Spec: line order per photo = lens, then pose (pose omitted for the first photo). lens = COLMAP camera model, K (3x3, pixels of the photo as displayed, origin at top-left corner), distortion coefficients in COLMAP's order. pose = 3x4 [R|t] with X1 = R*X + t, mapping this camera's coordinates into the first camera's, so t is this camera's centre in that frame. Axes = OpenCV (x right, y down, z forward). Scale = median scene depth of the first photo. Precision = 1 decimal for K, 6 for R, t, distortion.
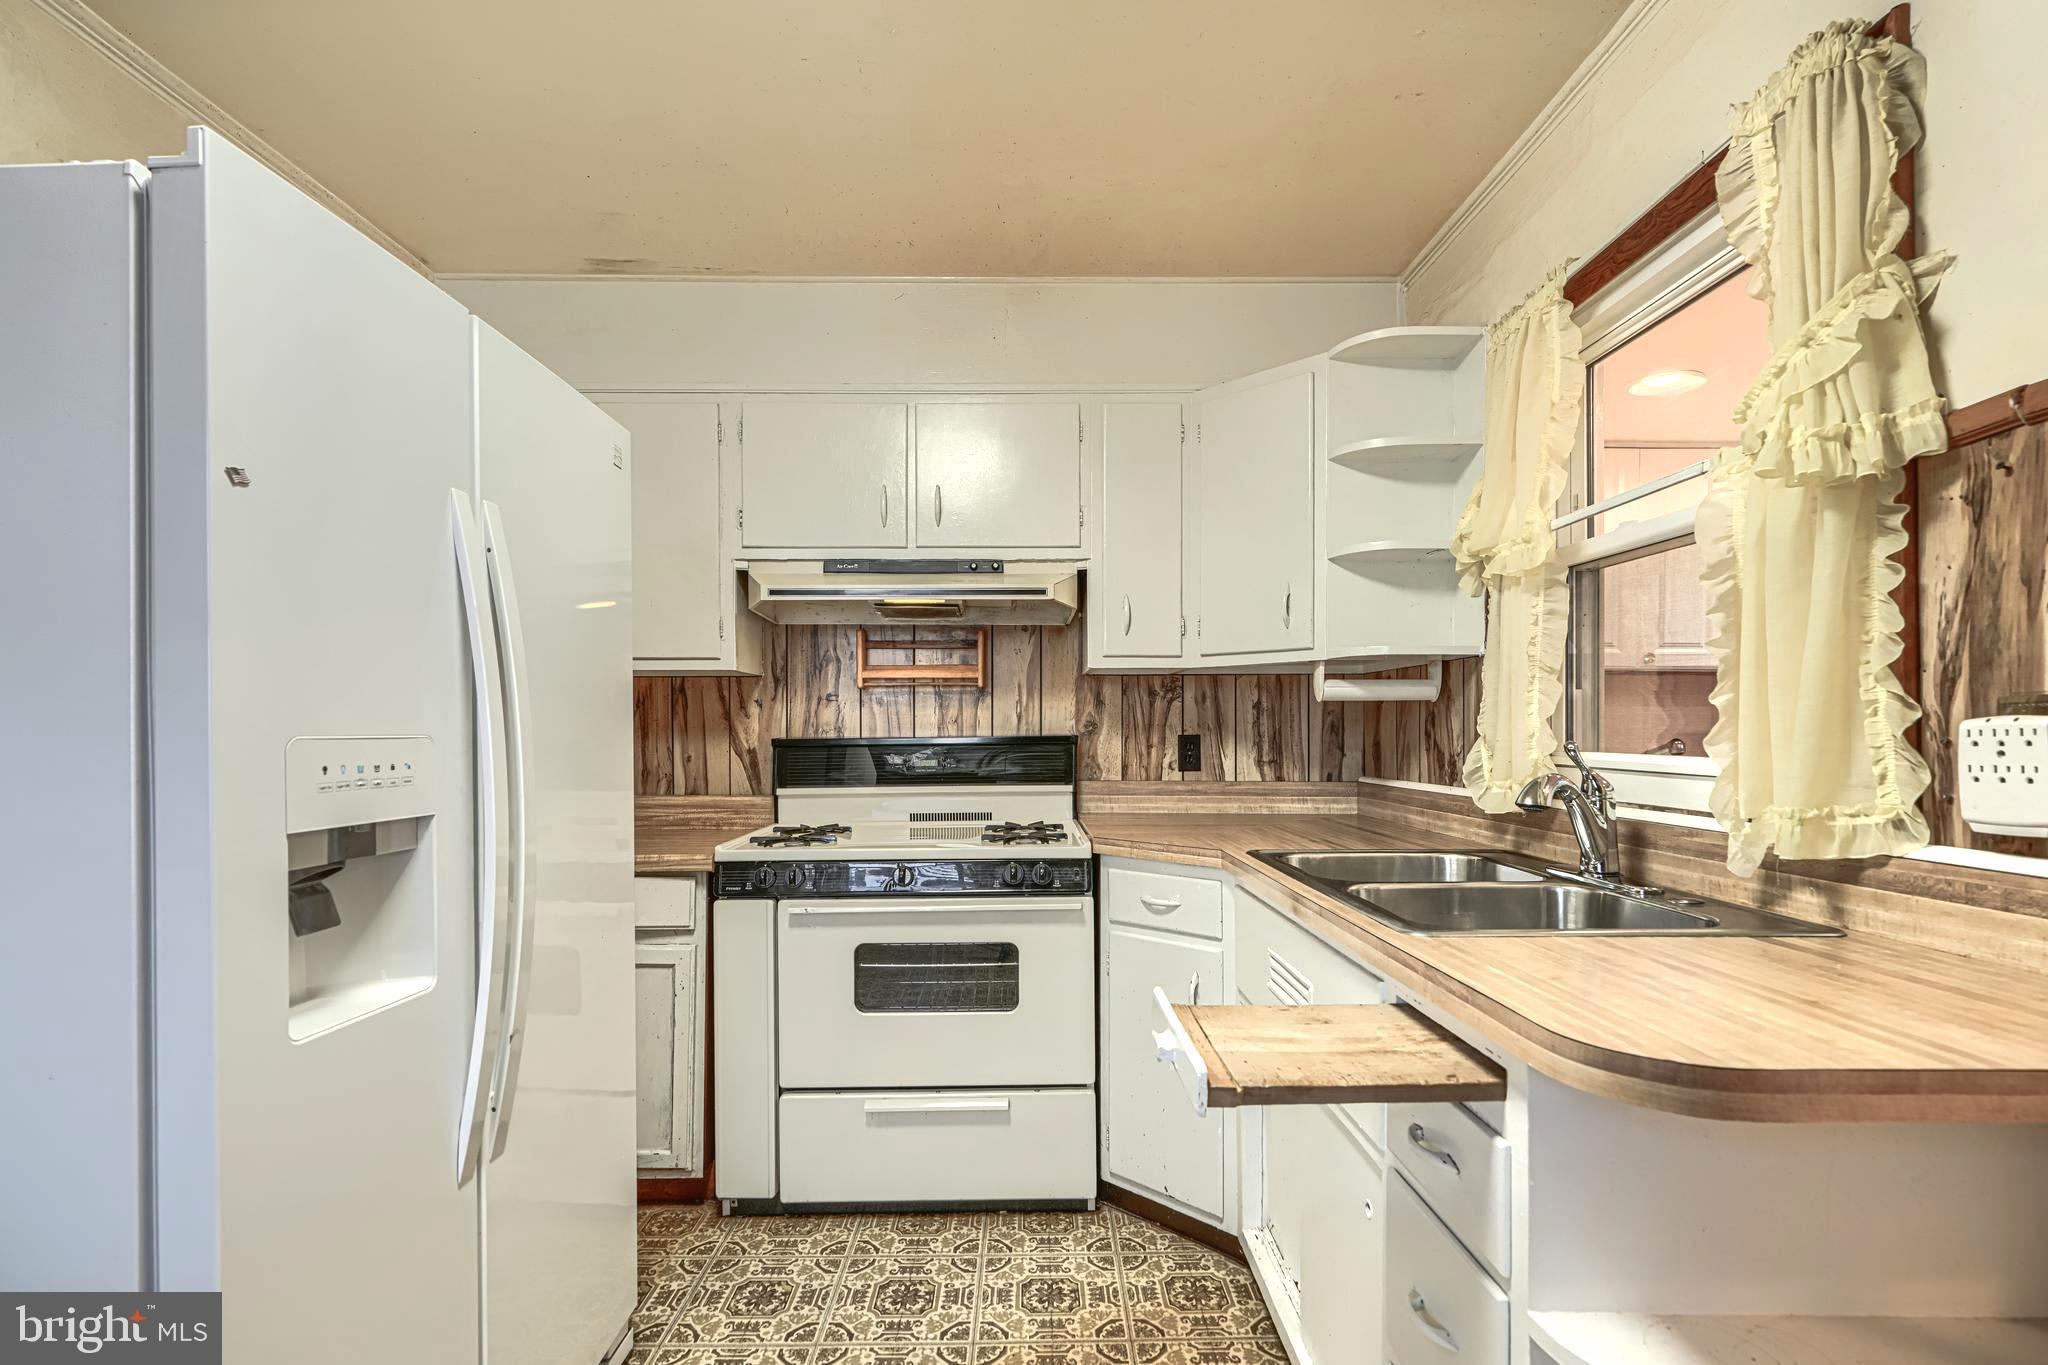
lens RADIAL K [[931.9, 0, 1021.4], [0, 931.9, 730.0], [0, 0, 1]] dist [-0.000394, 0.000389]
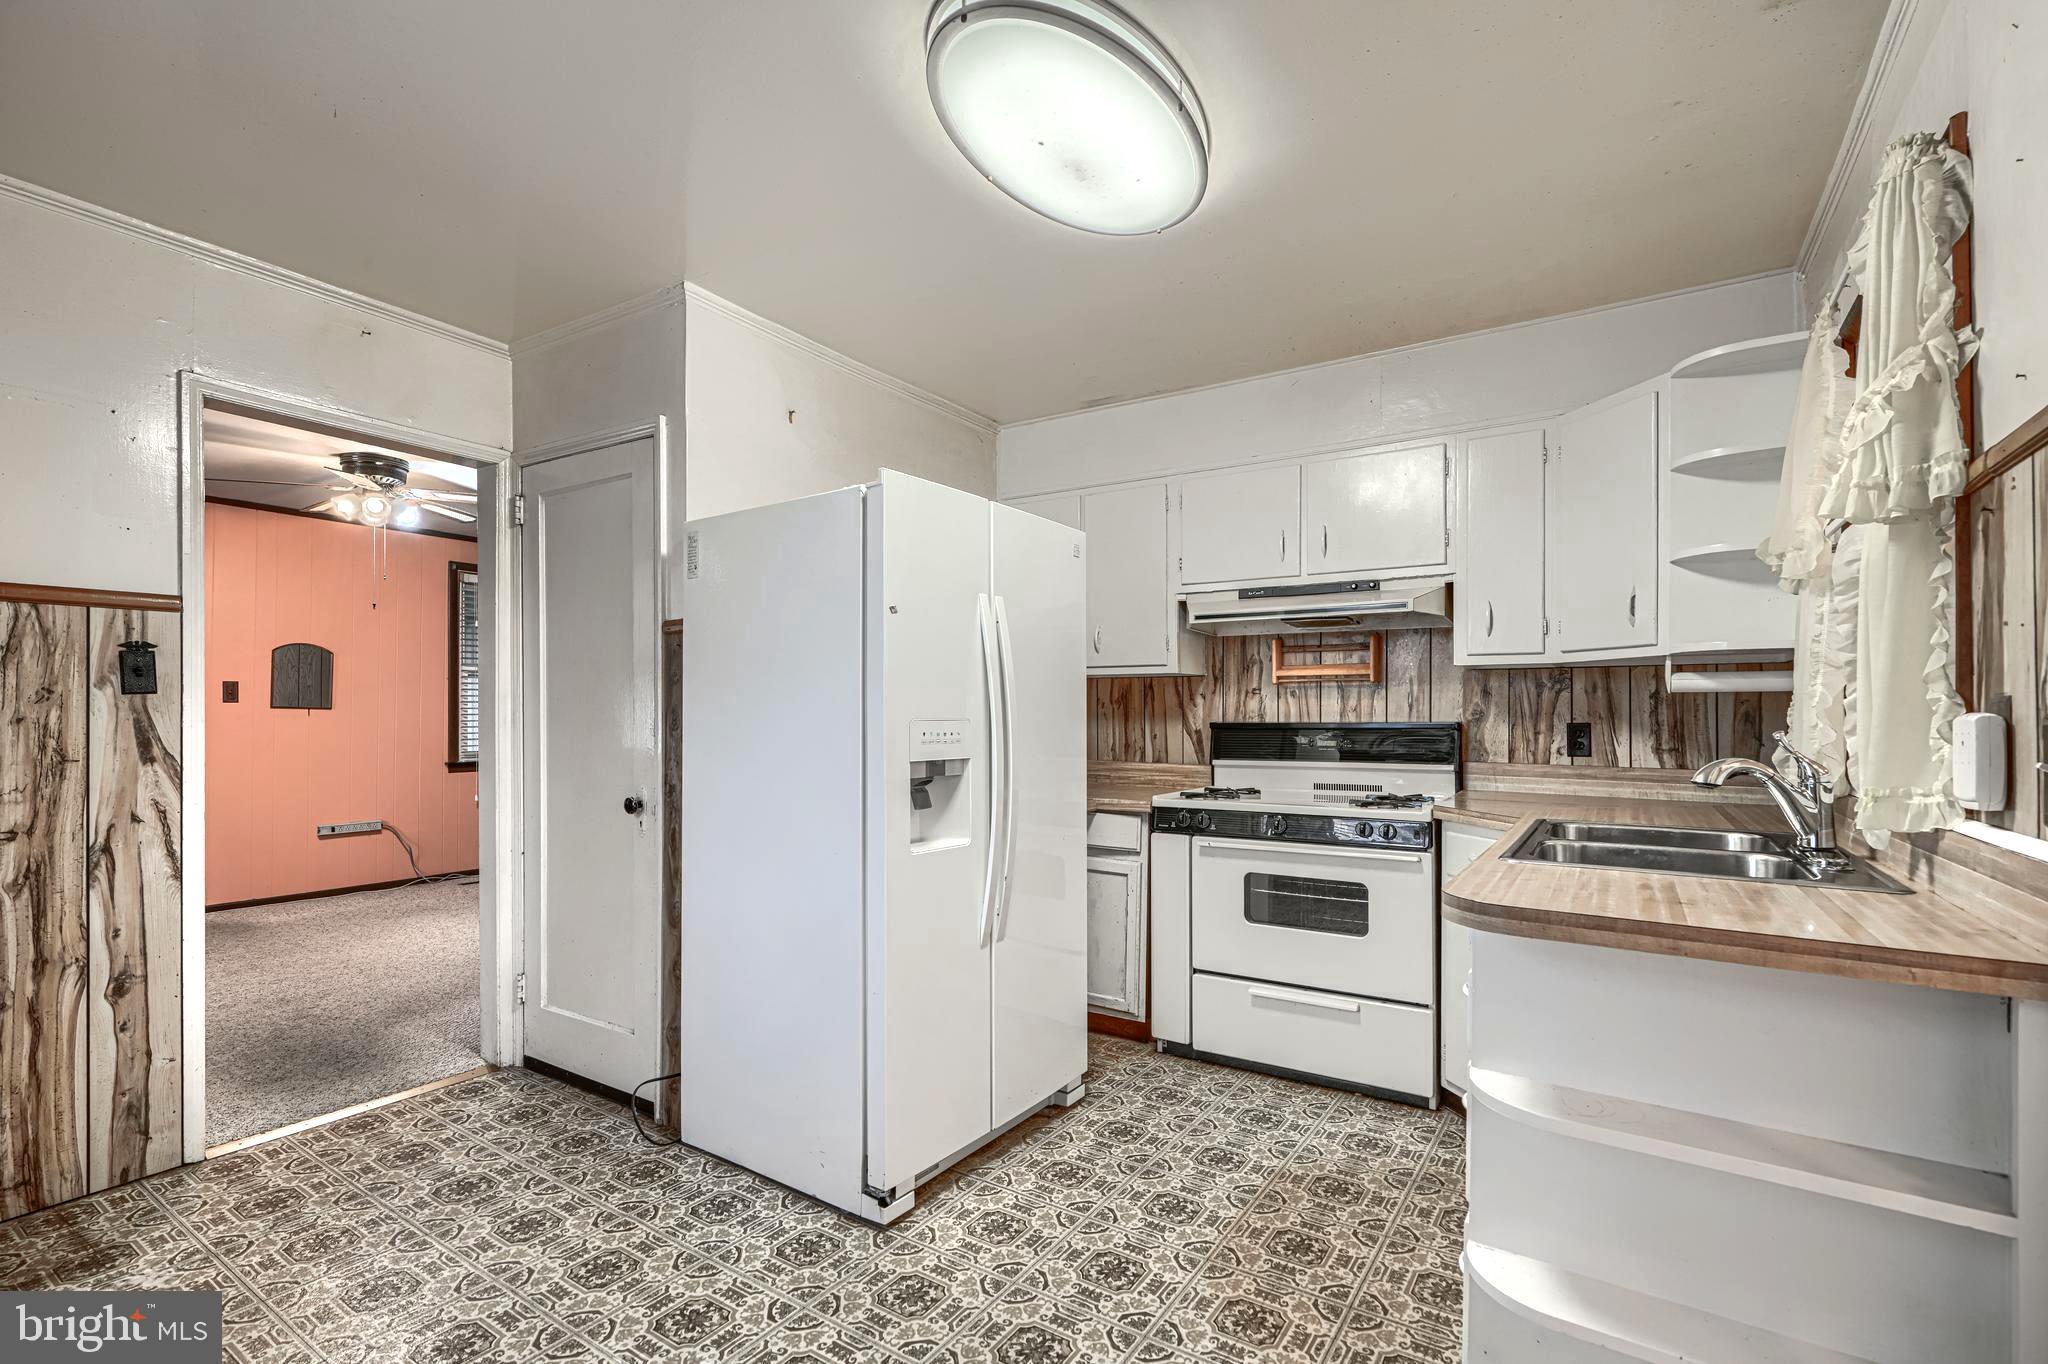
lens RADIAL K [[924.9, 0, 1019.7], [0, 924.9, 717.6], [0, 0, 1]] dist [-0.000315, -0.000083]
pose [[0.832103, 0.007154, -0.554576, 0.271511], [-0.005250, 0.999974, 0.005023, -0.003327], [0.554597, -0.001268, 0.832118, -0.289121]]
